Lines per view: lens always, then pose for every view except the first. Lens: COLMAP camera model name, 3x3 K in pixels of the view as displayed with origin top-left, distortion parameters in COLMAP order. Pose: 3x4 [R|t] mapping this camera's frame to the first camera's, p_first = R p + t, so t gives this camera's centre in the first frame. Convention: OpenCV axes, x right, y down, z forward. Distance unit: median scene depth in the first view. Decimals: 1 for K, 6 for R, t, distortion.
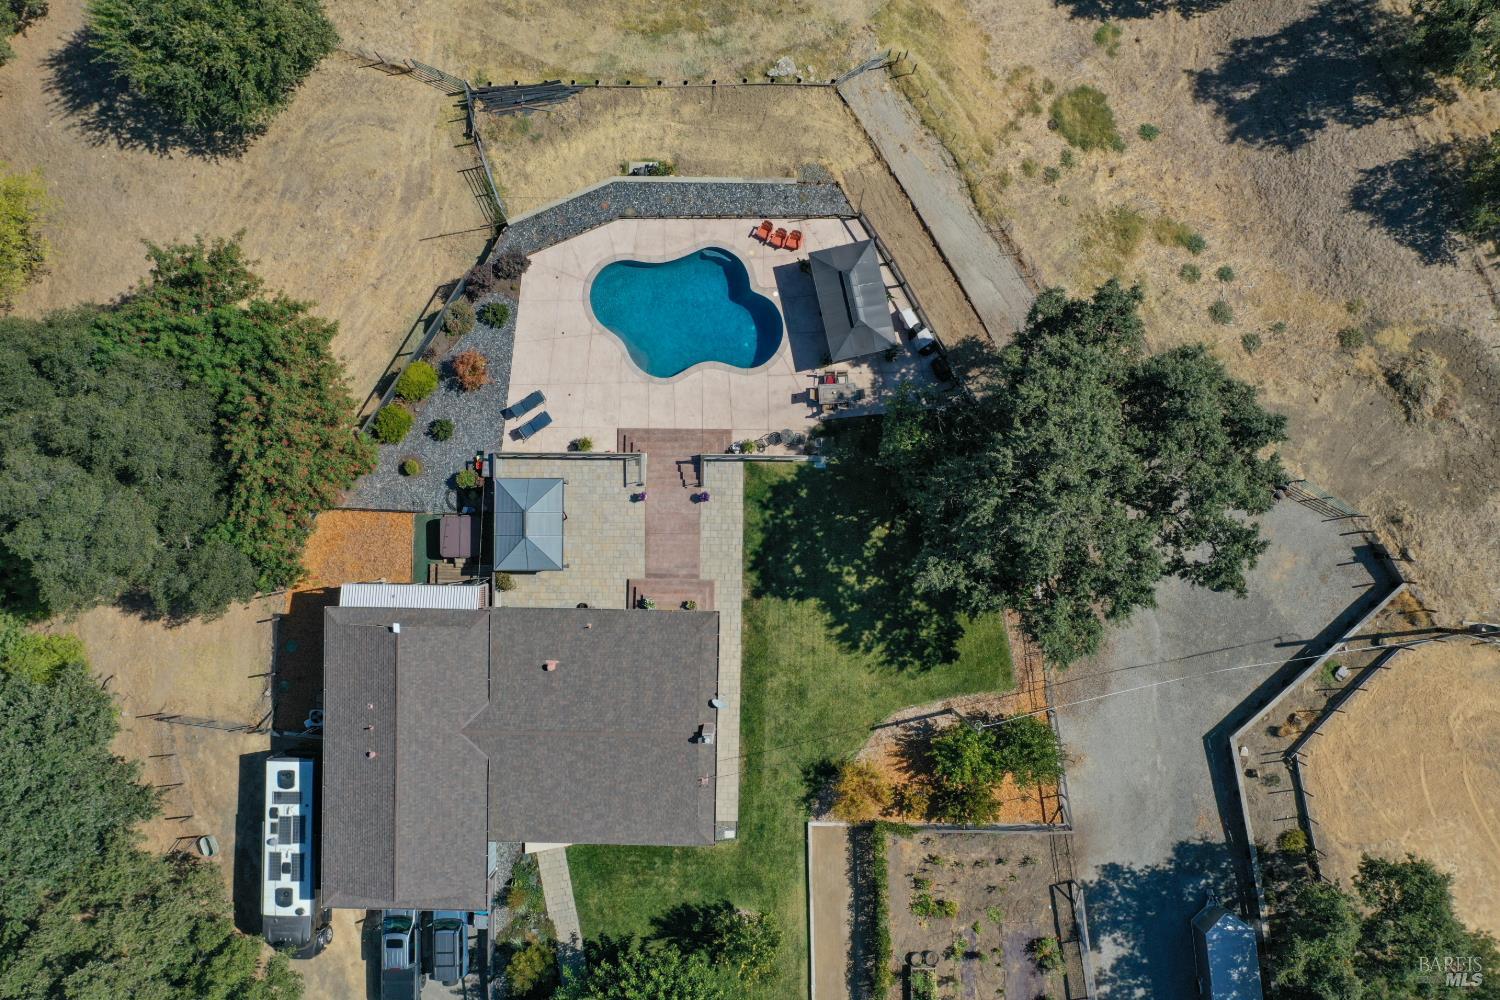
lens RADIAL K [[1174.0, 0, 750.0], [0, 1174.0, 500.0], [0, 0, 1]] dist [-0.006193, -0.000811]
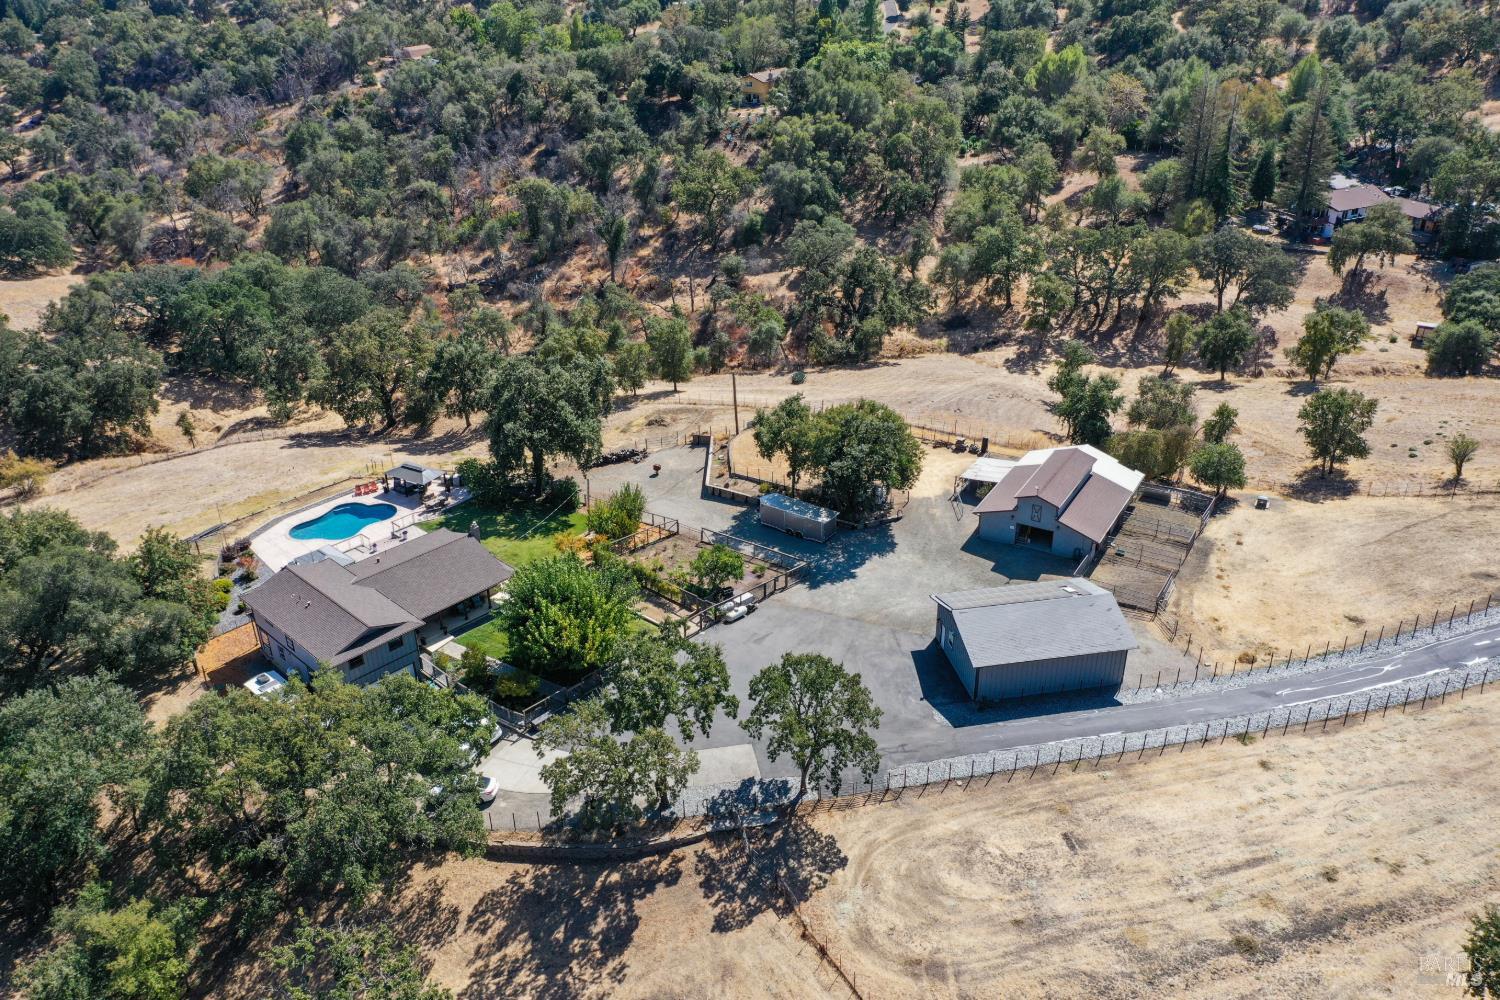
lens RADIAL K [[1174.0, 0, 750.0], [0, 1174.0, 500.0], [0, 0, 1]] dist [-0.006193, -0.000811]
pose [[0.683690, -0.338236, 0.646656, -0.799817], [0.729743, 0.308899, -0.609964, 1.427770], [0.006560, 0.888919, 0.458017, 0.125923]]
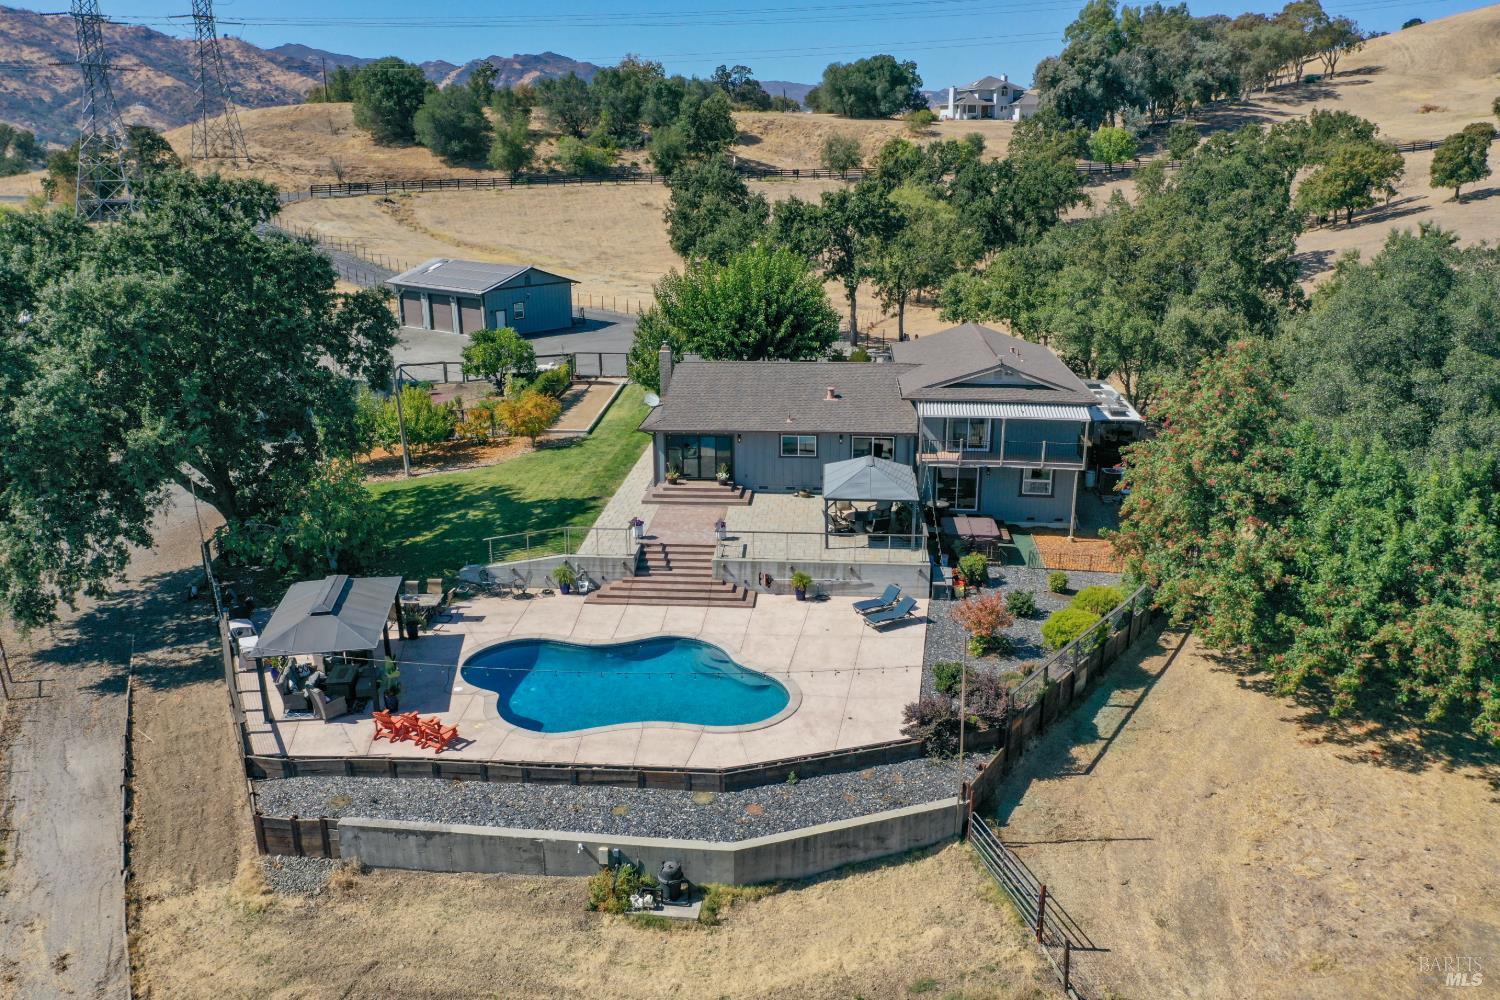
lens RADIAL K [[1174.0, 0, 750.0], [0, 1174.0, 500.0], [0, 0, 1]] dist [-0.006193, -0.000811]
pose [[-0.997522, -0.006703, 0.070030, -0.155910], [0.069139, -0.277315, 0.958288, -0.678168], [0.012997, 0.960756, 0.277091, 0.758643]]
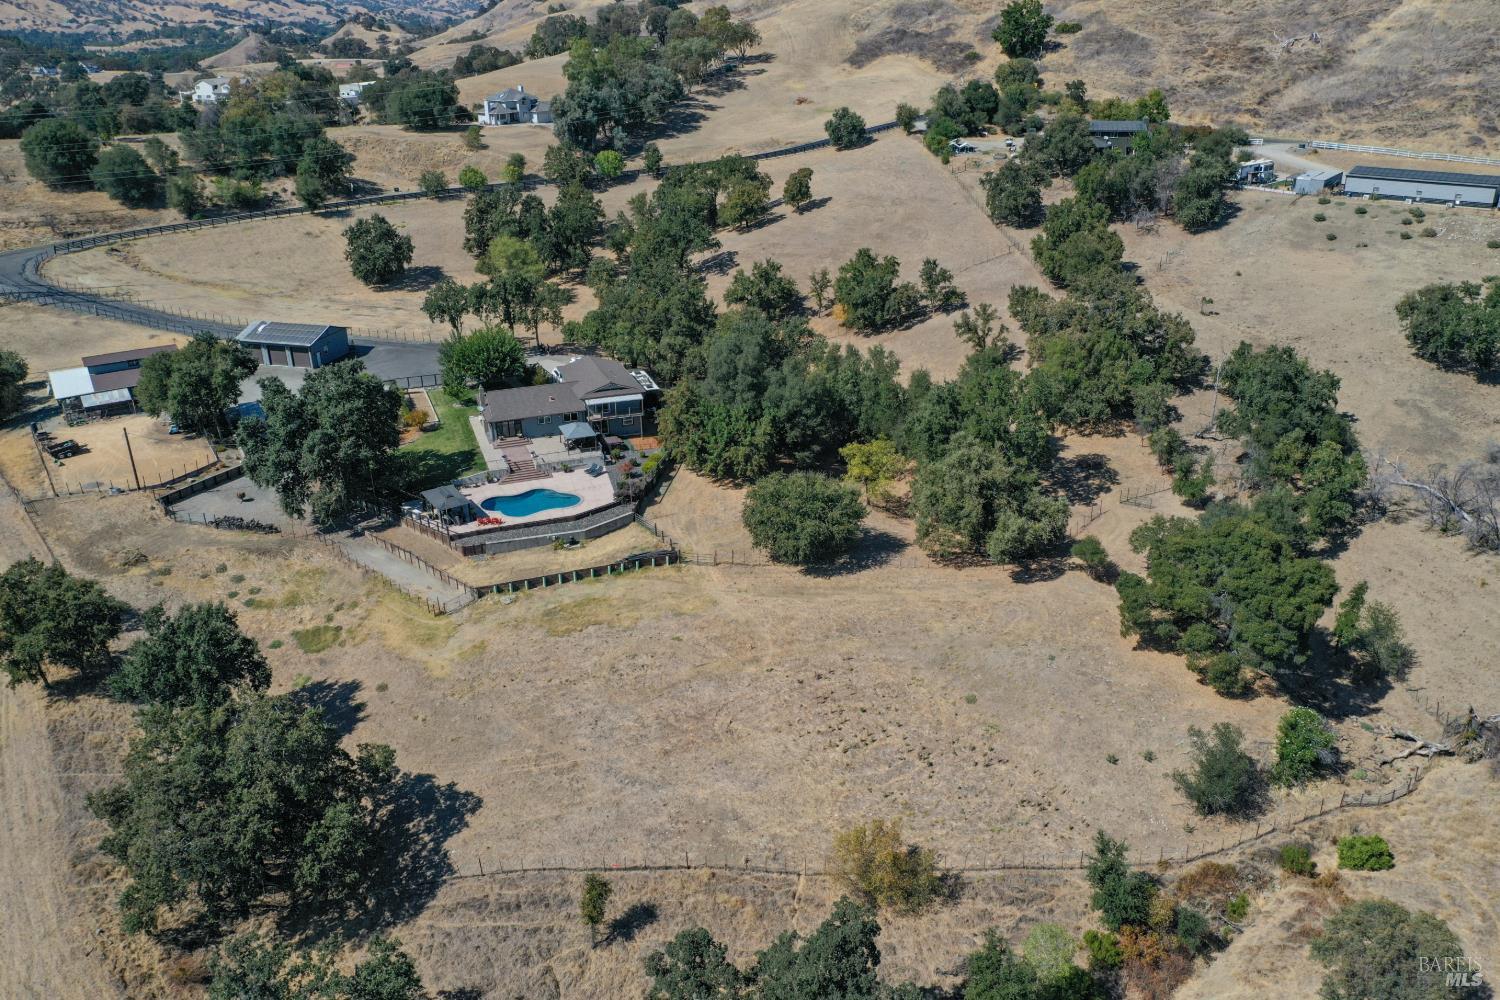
lens RADIAL K [[1174.0, 0, 750.0], [0, 1174.0, 500.0], [0, 0, 1]] dist [-0.006193, -0.000811]
pose [[-0.938085, 0.159597, -0.307449, 0.209542], [-0.345181, -0.356142, 0.868339, -2.022411], [0.029089, 0.920701, 0.389182, 0.230049]]
